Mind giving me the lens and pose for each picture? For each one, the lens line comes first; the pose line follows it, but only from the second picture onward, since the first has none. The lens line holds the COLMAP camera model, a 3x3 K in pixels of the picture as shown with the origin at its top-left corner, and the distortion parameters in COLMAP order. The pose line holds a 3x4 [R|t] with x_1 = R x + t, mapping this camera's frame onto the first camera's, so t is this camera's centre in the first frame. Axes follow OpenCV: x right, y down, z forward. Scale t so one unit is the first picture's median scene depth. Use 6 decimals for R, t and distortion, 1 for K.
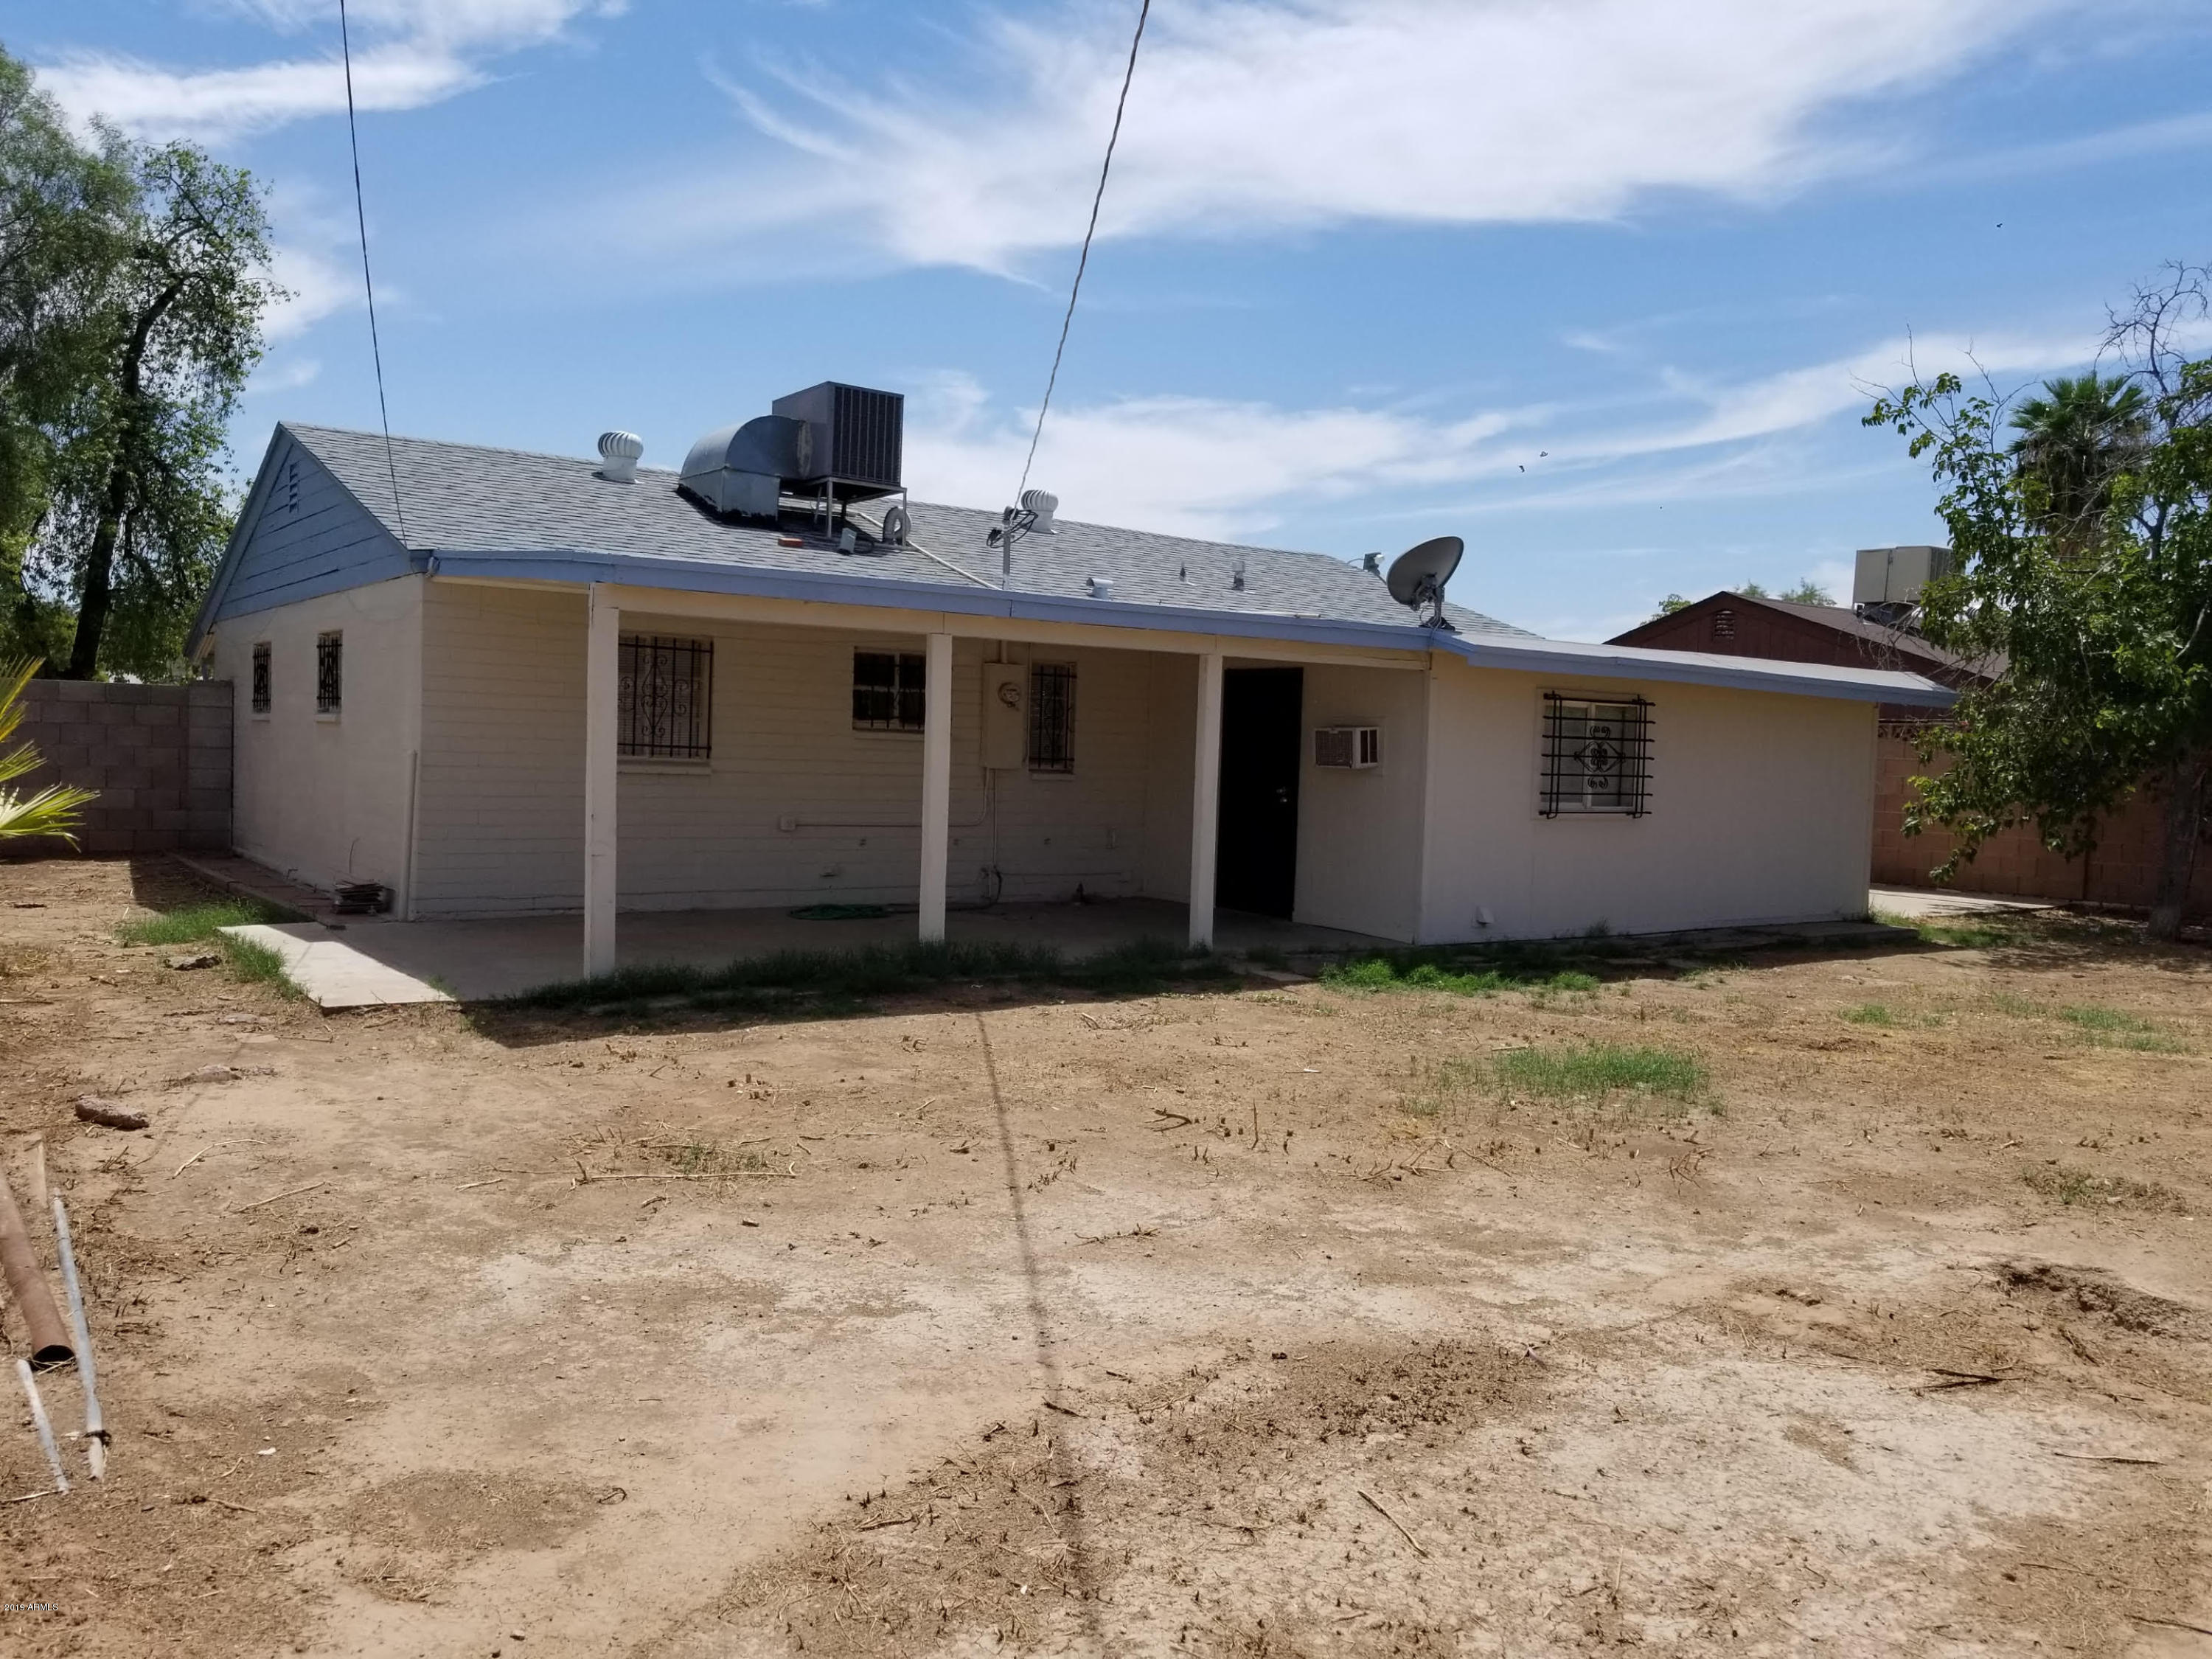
lens RADIAL K [[1722.6, 0, 1091.0], [0, 1722.6, 862.0], [0, 0, 1]] dist [0.063028, -0.107616]
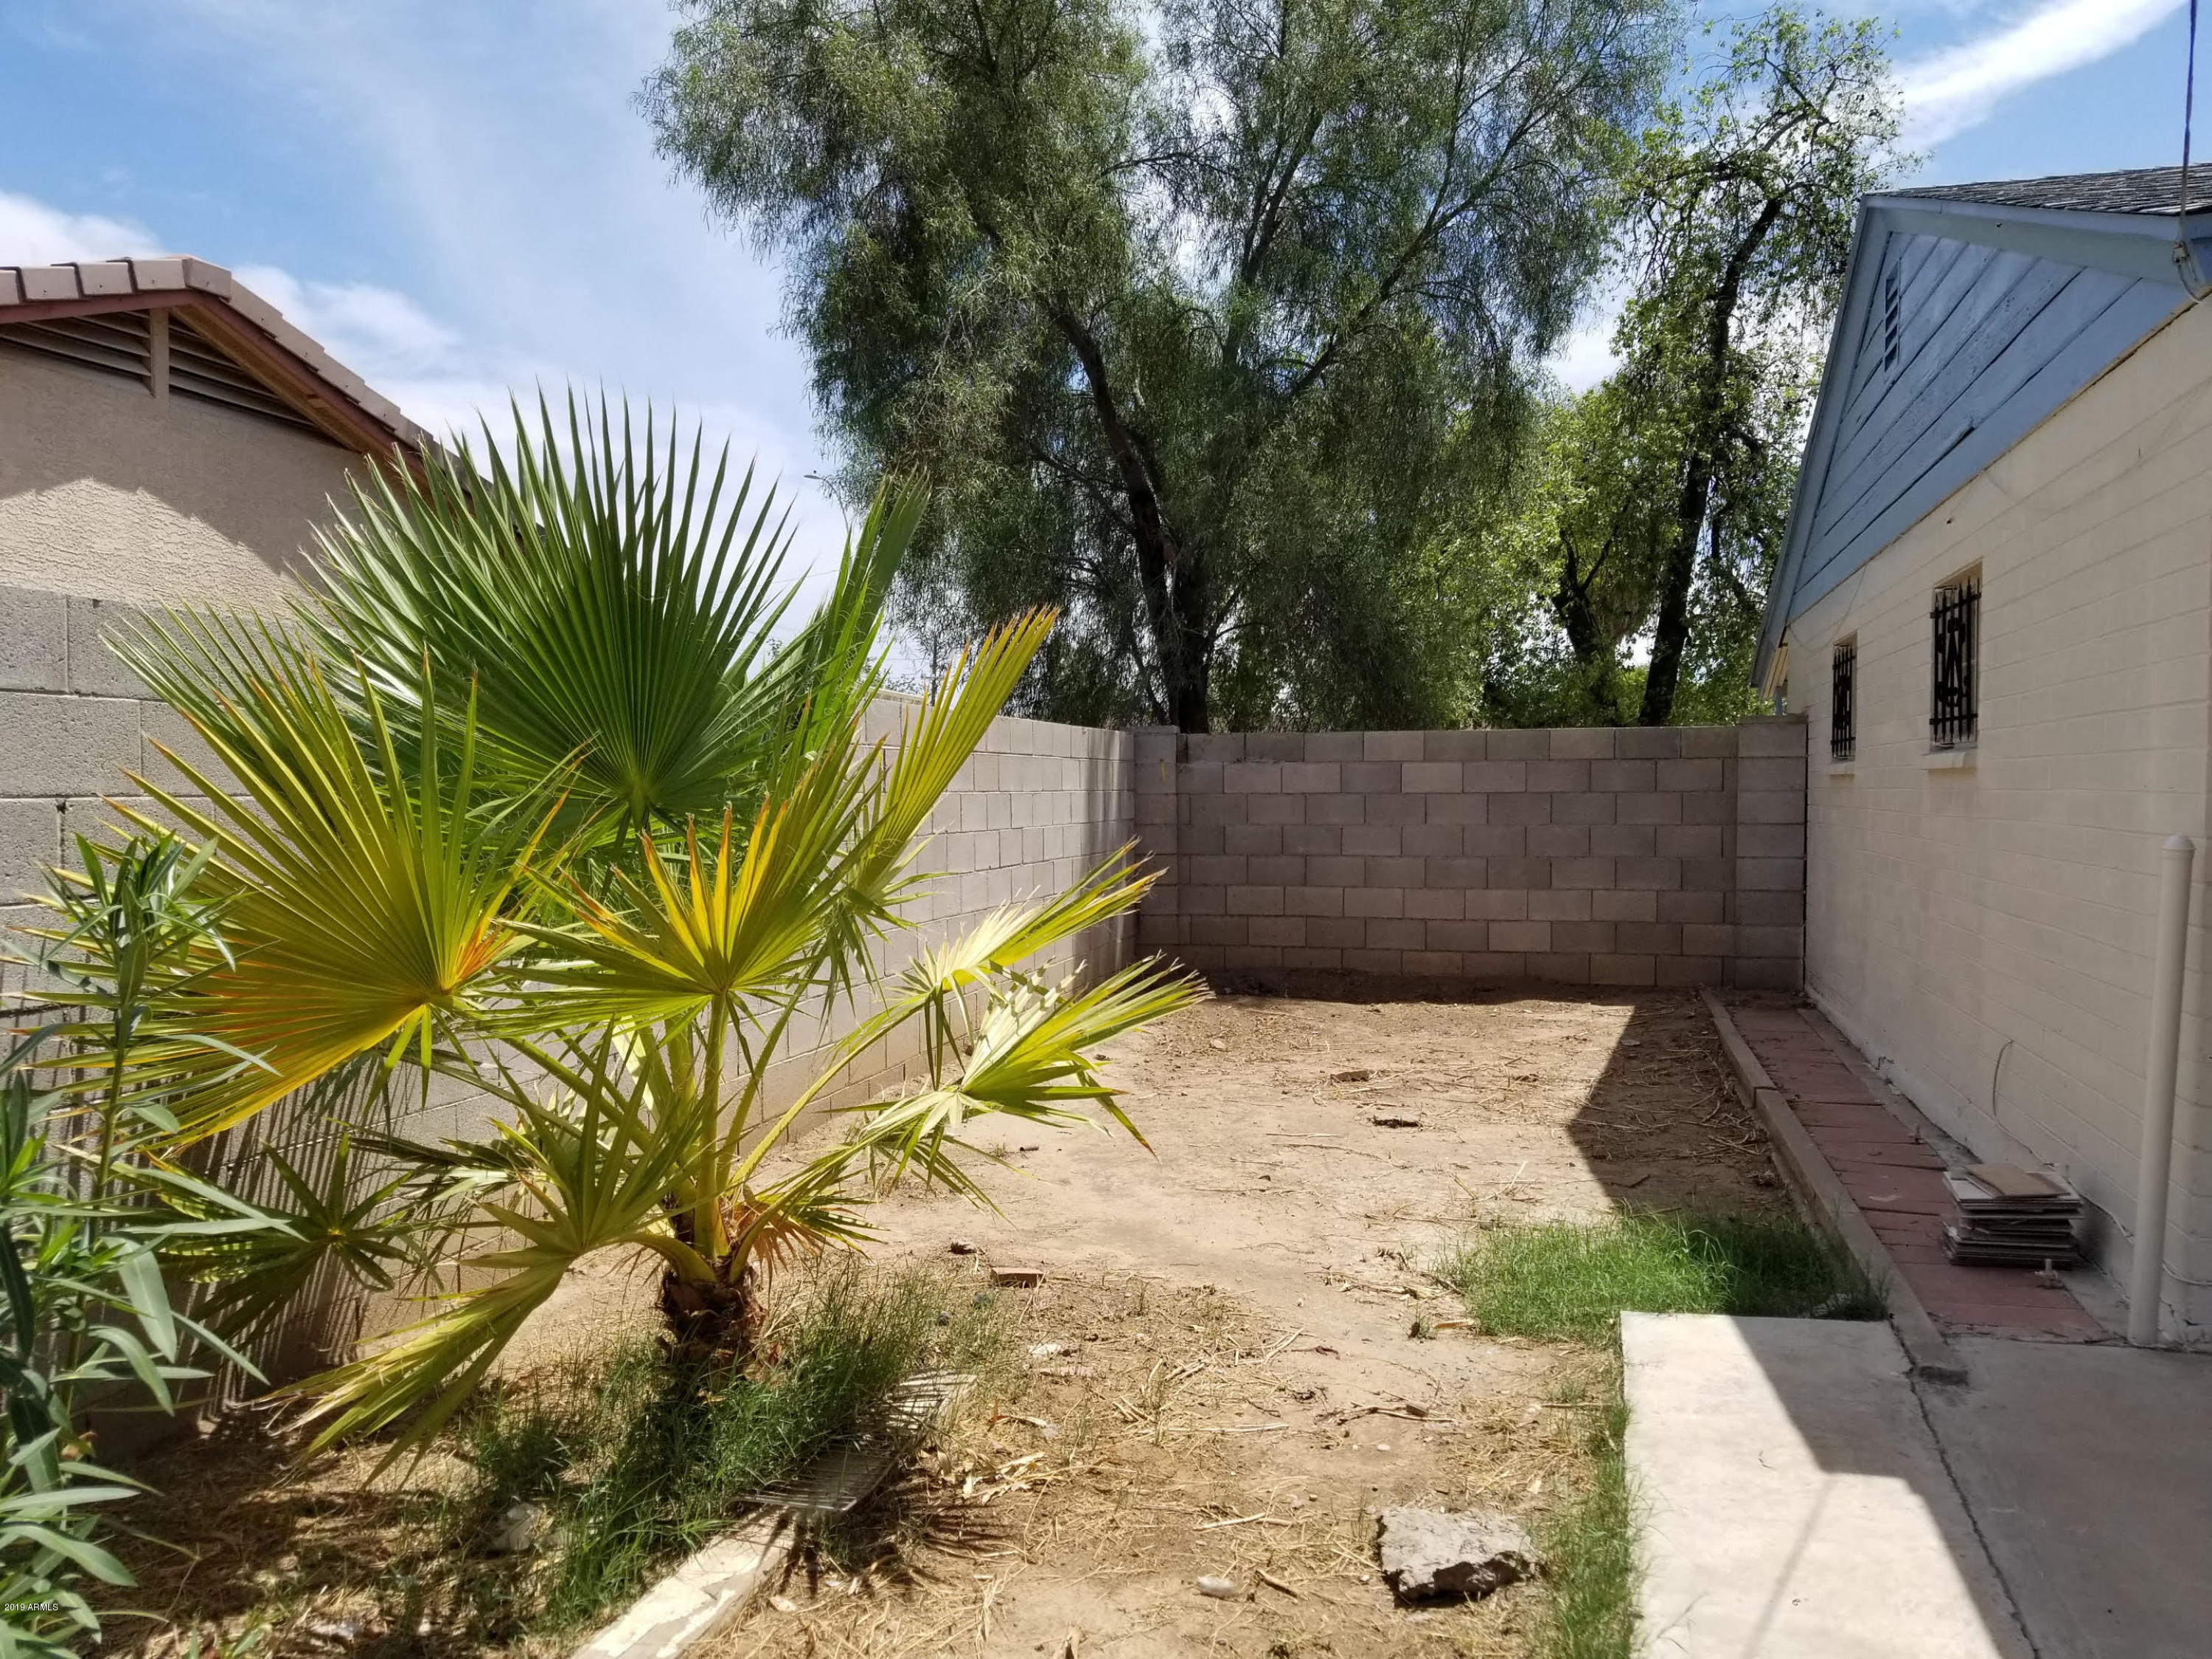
lens RADIAL K [[1722.6, 0, 1091.0], [0, 1722.6, 862.0], [0, 0, 1]] dist [0.063028, -0.107616]
pose [[0.626566, -0.006950, -0.779338, -0.191718], [-0.020966, 0.999448, -0.025769, -0.033963], [0.779087, 0.032485, 0.626074, 0.459902]]
